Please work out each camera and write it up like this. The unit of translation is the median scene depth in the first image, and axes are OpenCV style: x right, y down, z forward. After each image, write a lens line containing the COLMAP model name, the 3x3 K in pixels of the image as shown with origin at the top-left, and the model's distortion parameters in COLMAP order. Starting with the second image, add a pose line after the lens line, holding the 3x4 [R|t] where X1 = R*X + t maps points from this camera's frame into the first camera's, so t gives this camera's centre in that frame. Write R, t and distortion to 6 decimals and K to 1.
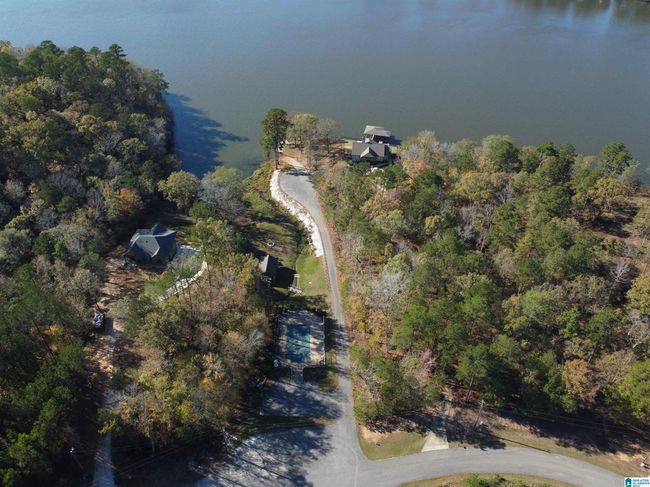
lens RADIAL K [[450.9, 0, 334.4], [0, 450.9, 244.0], [0, 0, 1]] dist [0.003539, 0.002082]
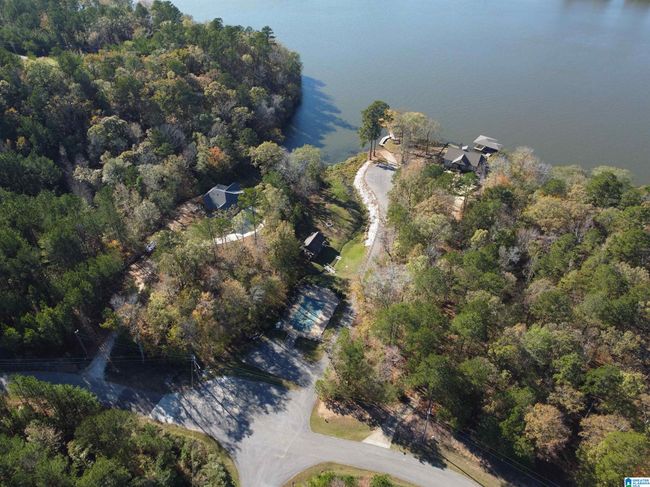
lens RADIAL K [[450.9, 0, 334.4], [0, 450.9, 244.0], [0, 0, 1]] dist [0.003539, 0.002082]
pose [[0.930028, 0.234595, -0.282867, 0.200894], [-0.235917, 0.971313, 0.029895, 0.011850], [0.281765, 0.038930, 0.958693, 0.004315]]
